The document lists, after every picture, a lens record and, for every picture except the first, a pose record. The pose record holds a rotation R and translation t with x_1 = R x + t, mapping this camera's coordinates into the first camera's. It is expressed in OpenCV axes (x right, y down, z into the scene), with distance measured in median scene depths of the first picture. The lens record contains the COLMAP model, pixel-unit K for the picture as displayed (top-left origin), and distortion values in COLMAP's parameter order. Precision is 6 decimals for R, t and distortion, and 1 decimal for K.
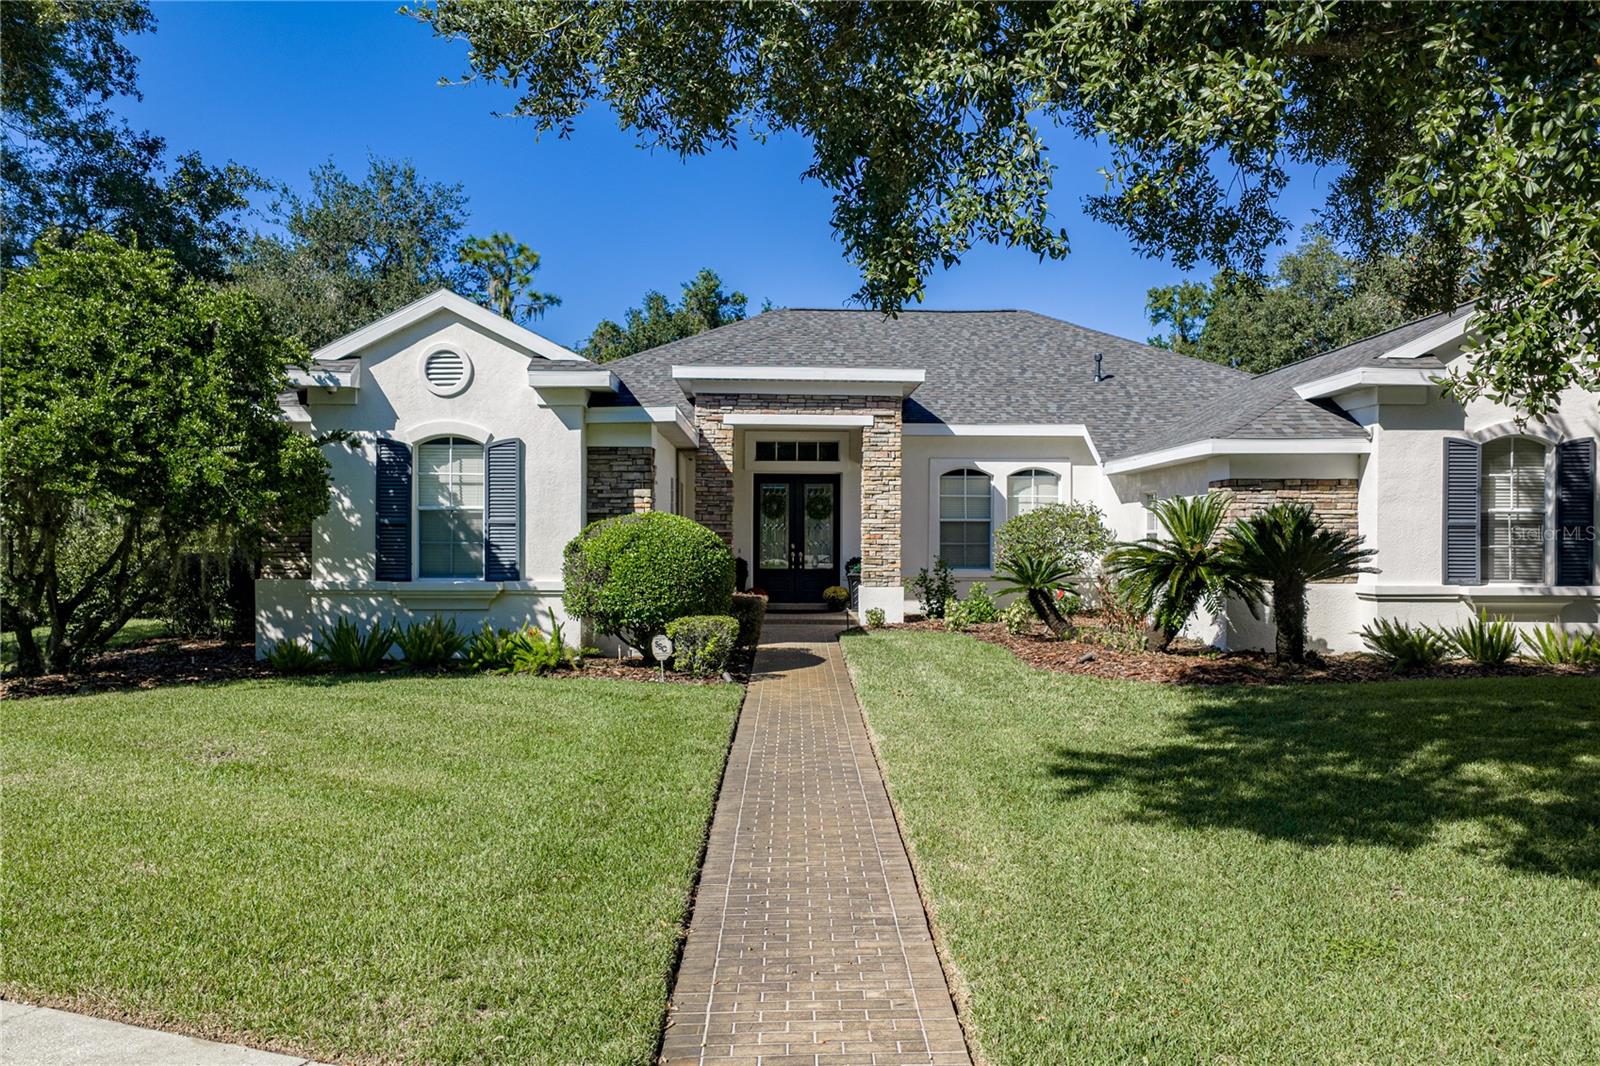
lens RADIAL K [[1317.7, 0, 800.0], [0, 1317.7, 533.0], [0, 0, 1]] dist [0.025509, -0.003389]
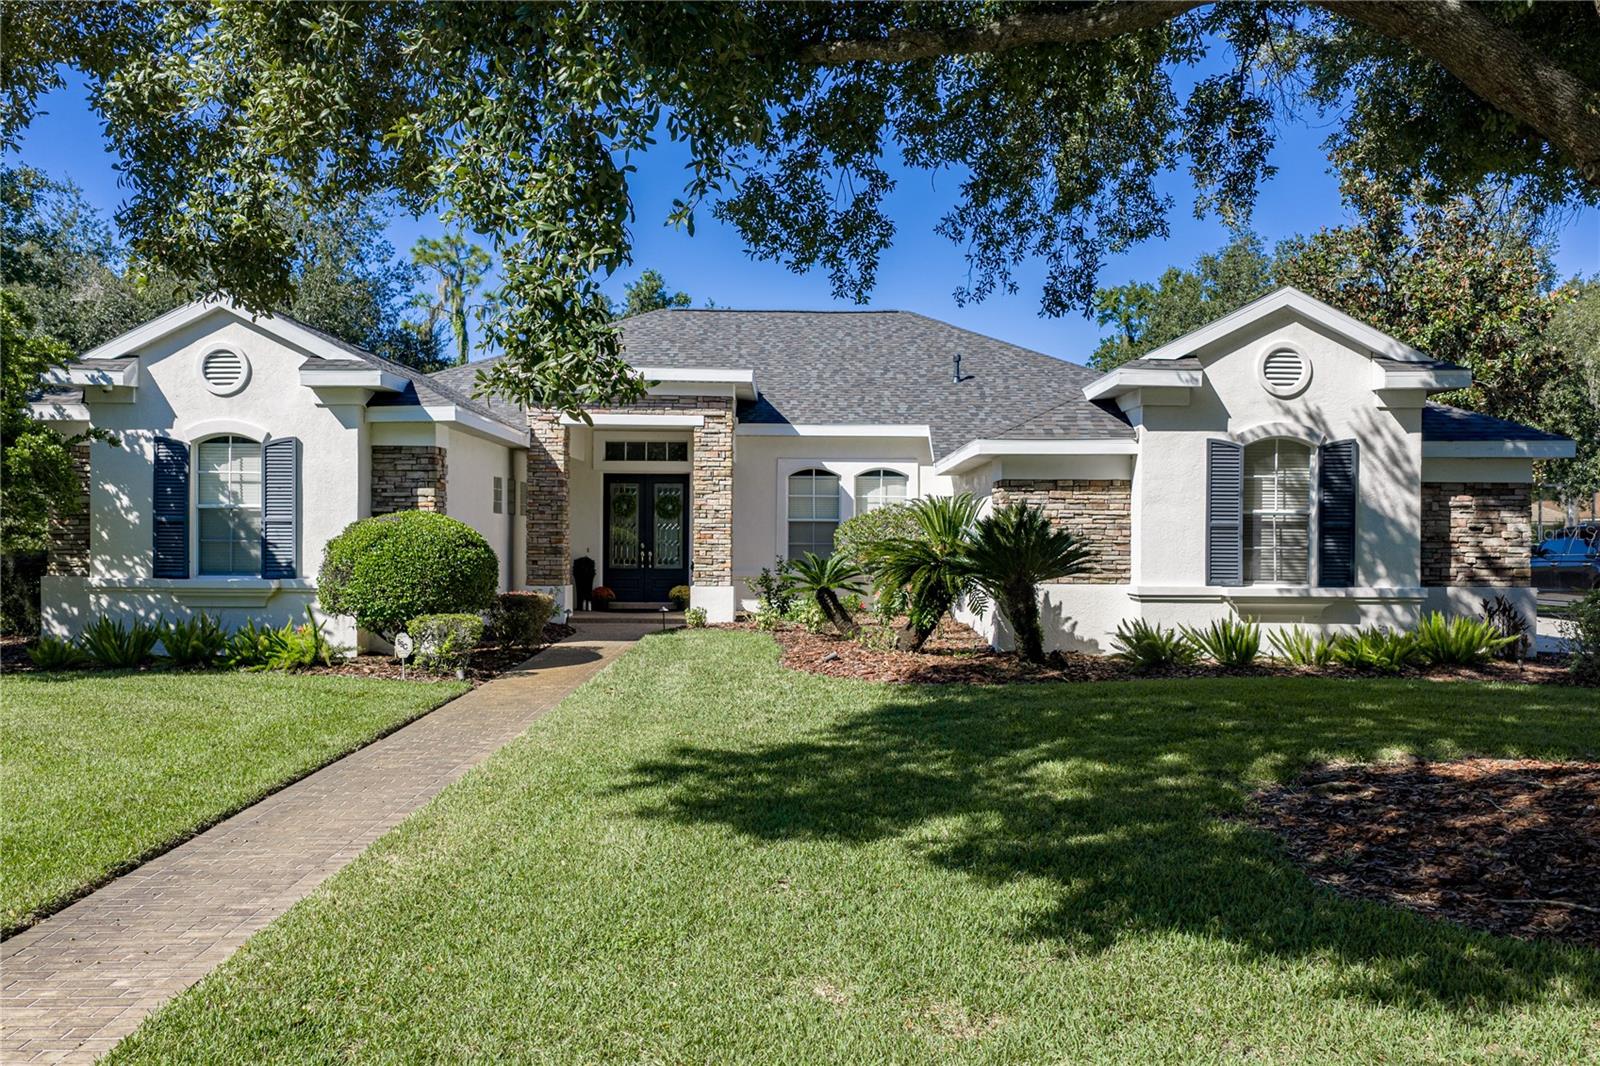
lens RADIAL K [[1317.7, 0, 800.0], [0, 1317.7, 533.0], [0, 0, 1]] dist [0.025509, -0.003389]
pose [[0.999894, 0.003100, -0.014250, 0.185240], [-0.003105, 0.999995, -0.000328, 0.000494], [0.014249, 0.000372, 0.999898, -0.004835]]
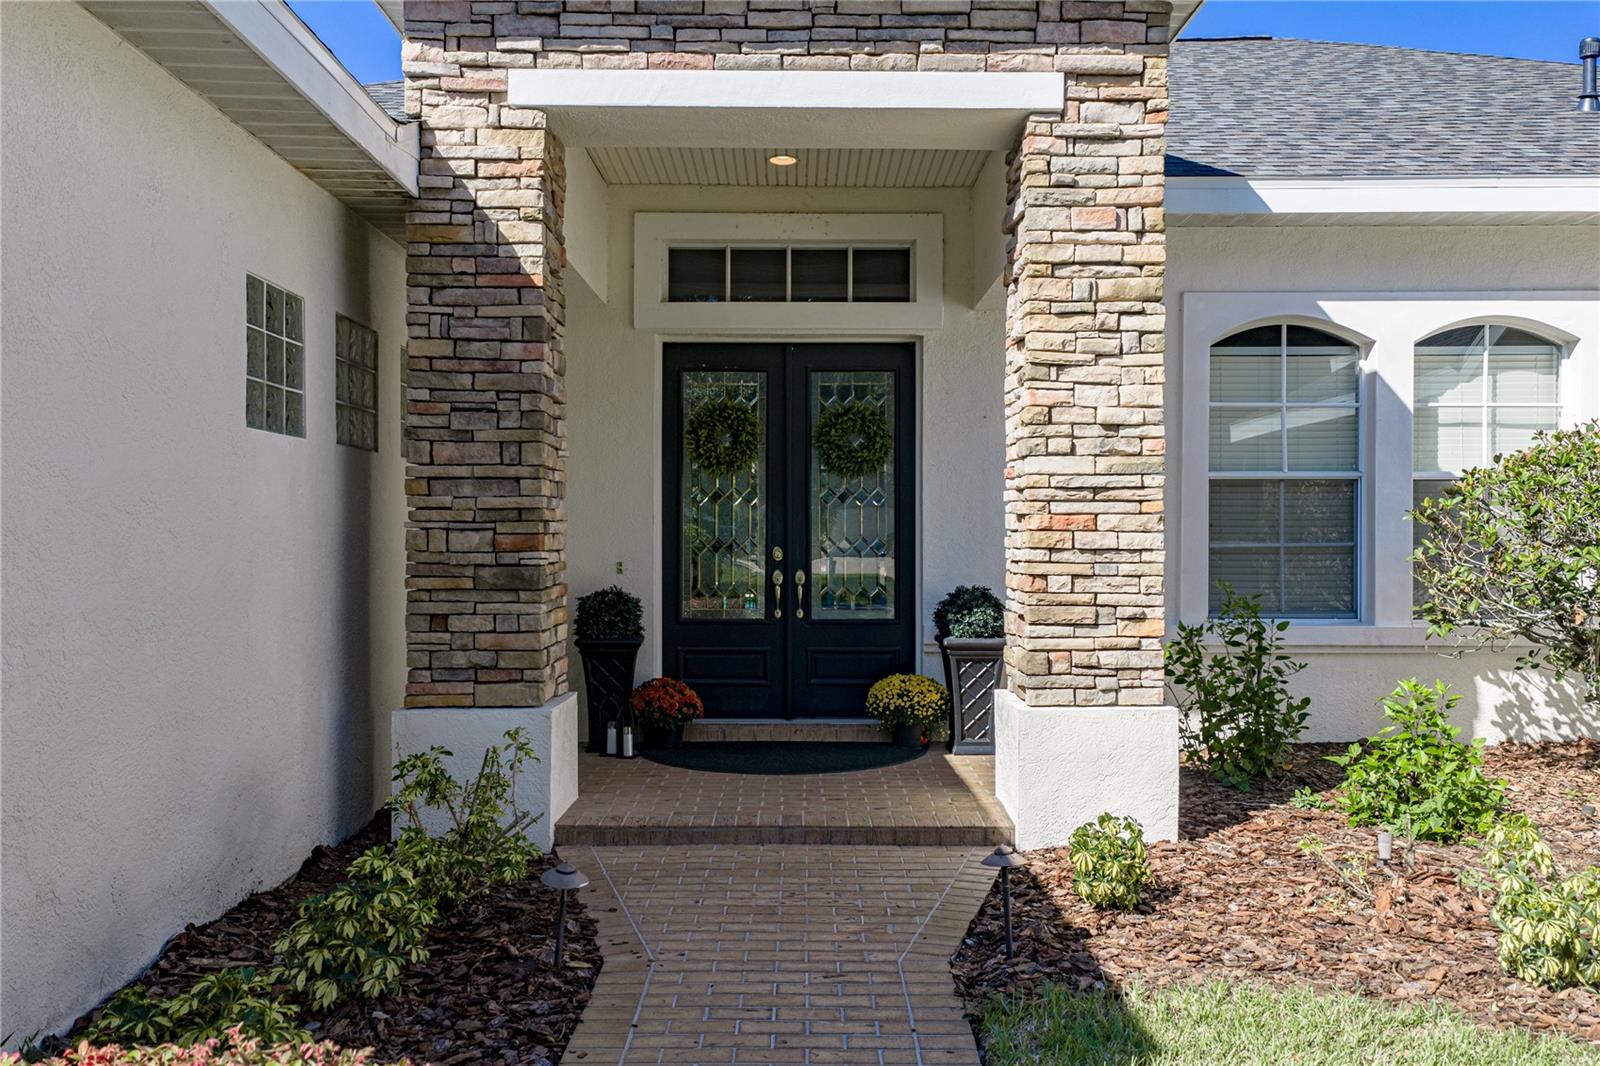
lens RADIAL K [[1343.4, 0, 800.0], [0, 1343.4, 533.0], [0, 0, 1]] dist [0.030196, 0.001335]
pose [[0.999964, -0.002653, -0.008091, 0.004776], [0.002674, 0.999993, 0.002591, 0.005478], [0.008084, -0.002613, 0.999964, 0.932985]]
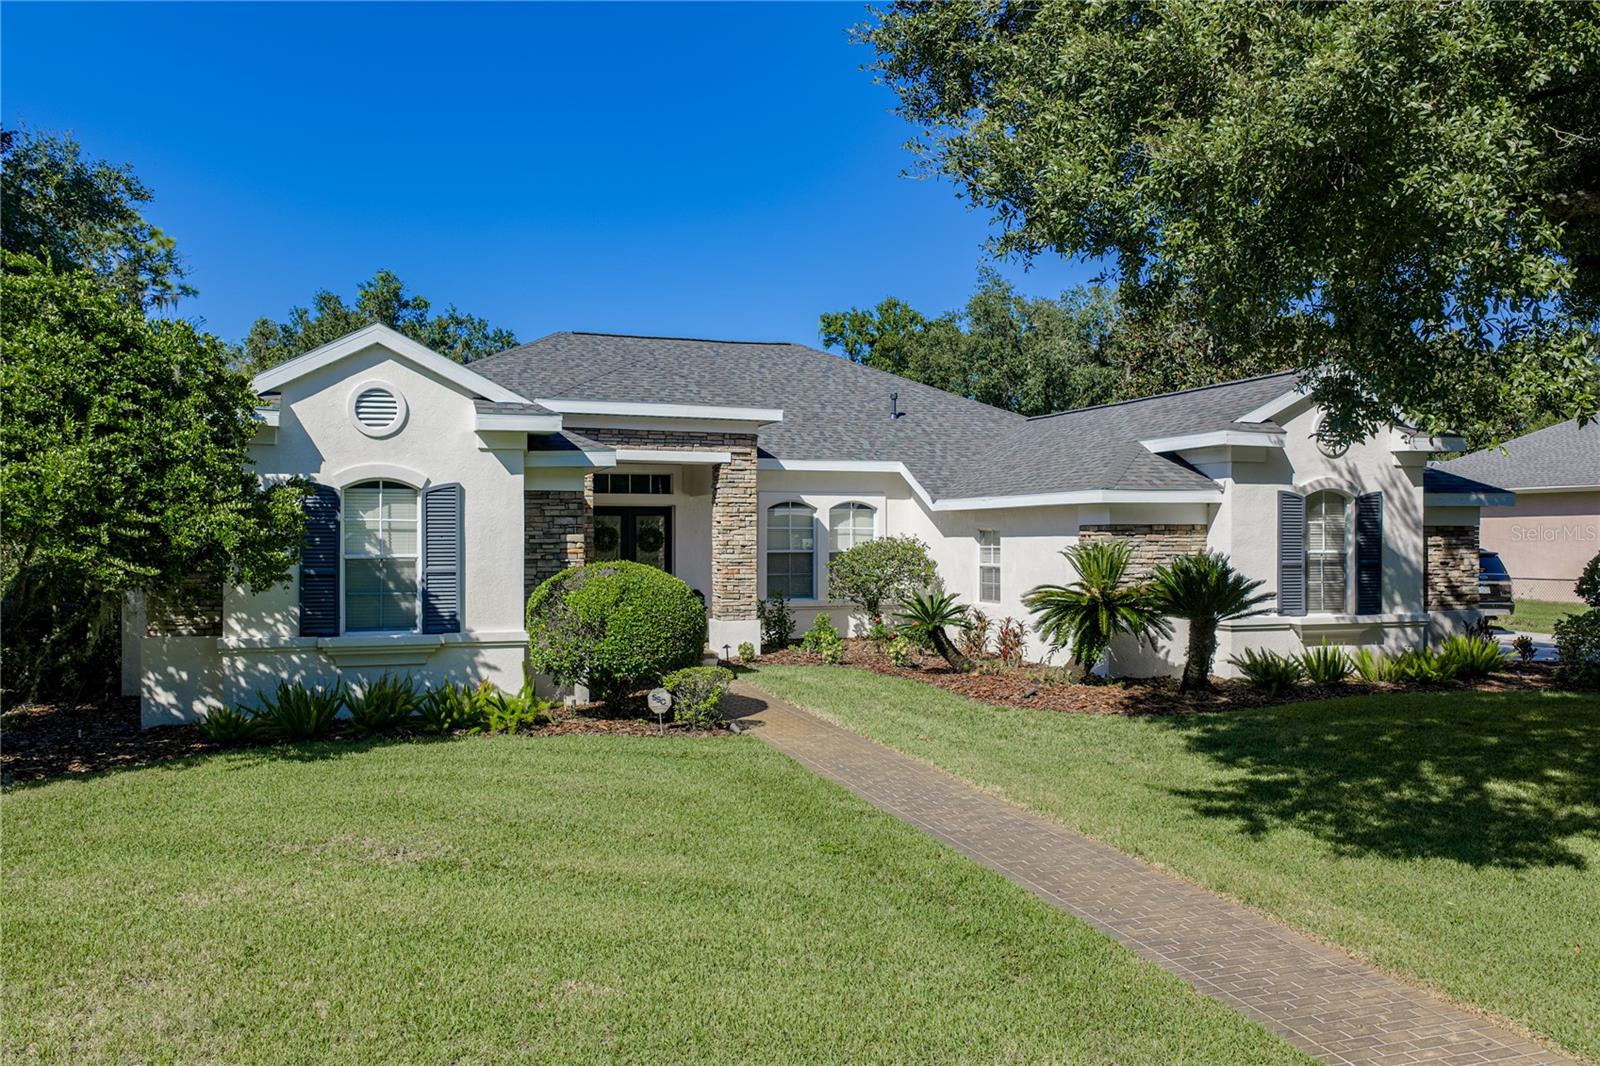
lens RADIAL K [[1324.9, 0, 800.0], [0, 1324.9, 533.0], [0, 0, 1]] dist [0.027856, 0.002586]
pose [[0.949845, -0.003102, 0.312707, -0.276914], [0.003346, 0.999994, -0.000244, -0.034302], [-0.312704, 0.001279, 0.949850, 0.010792]]
